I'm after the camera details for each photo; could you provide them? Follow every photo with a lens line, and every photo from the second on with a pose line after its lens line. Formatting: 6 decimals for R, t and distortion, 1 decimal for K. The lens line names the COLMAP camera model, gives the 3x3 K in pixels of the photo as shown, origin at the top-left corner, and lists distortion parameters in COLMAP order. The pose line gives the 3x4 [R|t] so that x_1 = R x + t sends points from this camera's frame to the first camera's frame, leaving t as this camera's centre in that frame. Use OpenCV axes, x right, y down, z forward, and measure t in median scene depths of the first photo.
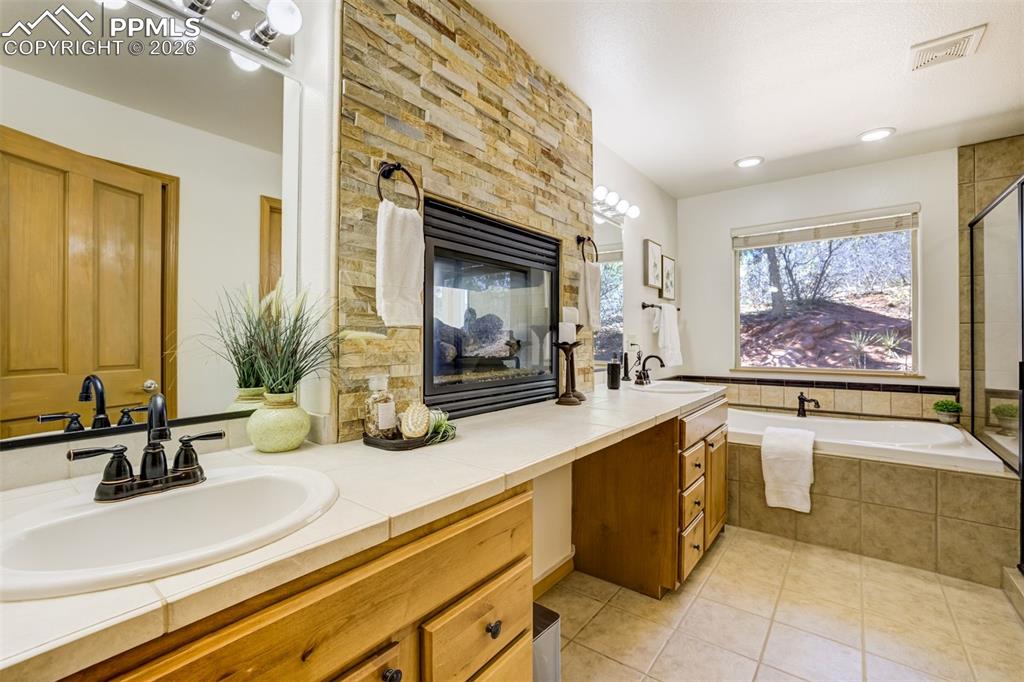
lens RADIAL K [[439.6, 0, 517.3], [0, 439.6, 337.4], [0, 0, 1]] dist [-0.023182, 0.000555]
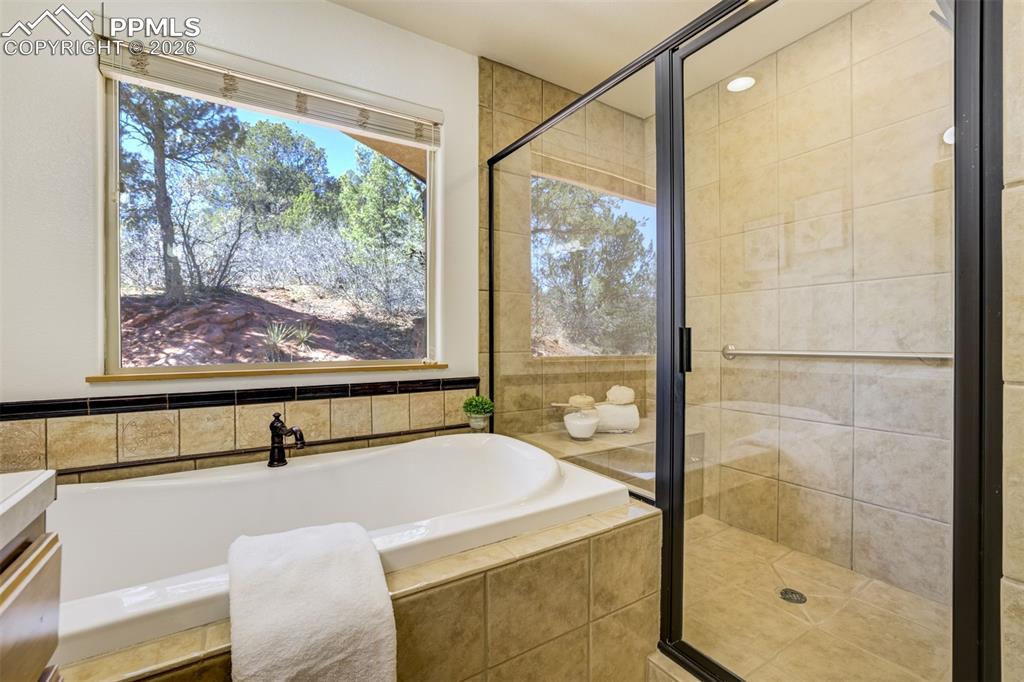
lens RADIAL K [[439.6, 0, 517.3], [0, 439.6, 337.4], [0, 0, 1]] dist [-0.023182, 0.000555]
pose [[0.337575, 0.003842, 0.941291, 0.256514], [-0.002601, 0.999992, -0.003149, 0.038223], [-0.941295, -0.001385, 0.337582, 0.517266]]
